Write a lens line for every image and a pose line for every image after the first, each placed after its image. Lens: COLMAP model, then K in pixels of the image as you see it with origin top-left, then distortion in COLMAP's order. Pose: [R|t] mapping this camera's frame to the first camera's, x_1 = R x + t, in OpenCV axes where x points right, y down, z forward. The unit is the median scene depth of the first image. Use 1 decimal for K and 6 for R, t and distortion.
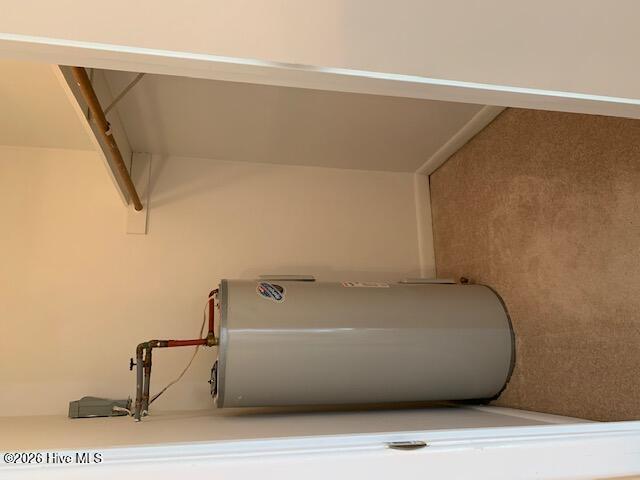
lens RADIAL K [[491.4, 0, 320.0], [0, 491.4, 240.0], [0, 0, 1]] dist [0.007706, -0.000677]
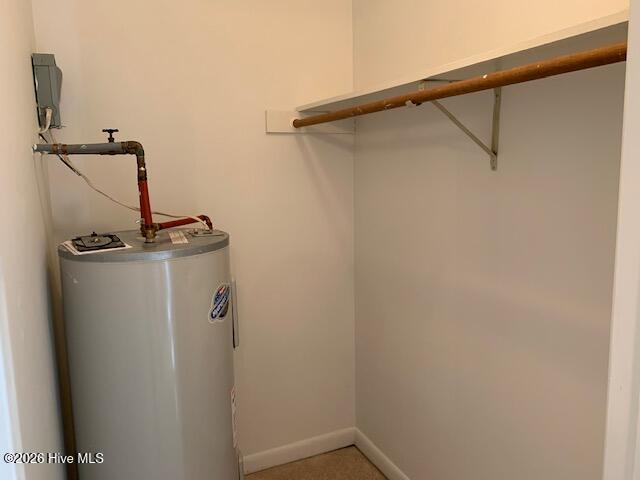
lens RADIAL K [[491.4, 0, 320.0], [0, 491.4, 240.0], [0, 0, 1]] dist [0.007706, -0.000677]
pose [[0.088101, 0.994344, -0.059312, -0.131376], [-0.982269, 0.076830, -0.171014, 0.070971], [-0.165489, 0.073327, 0.983482, 0.182842]]
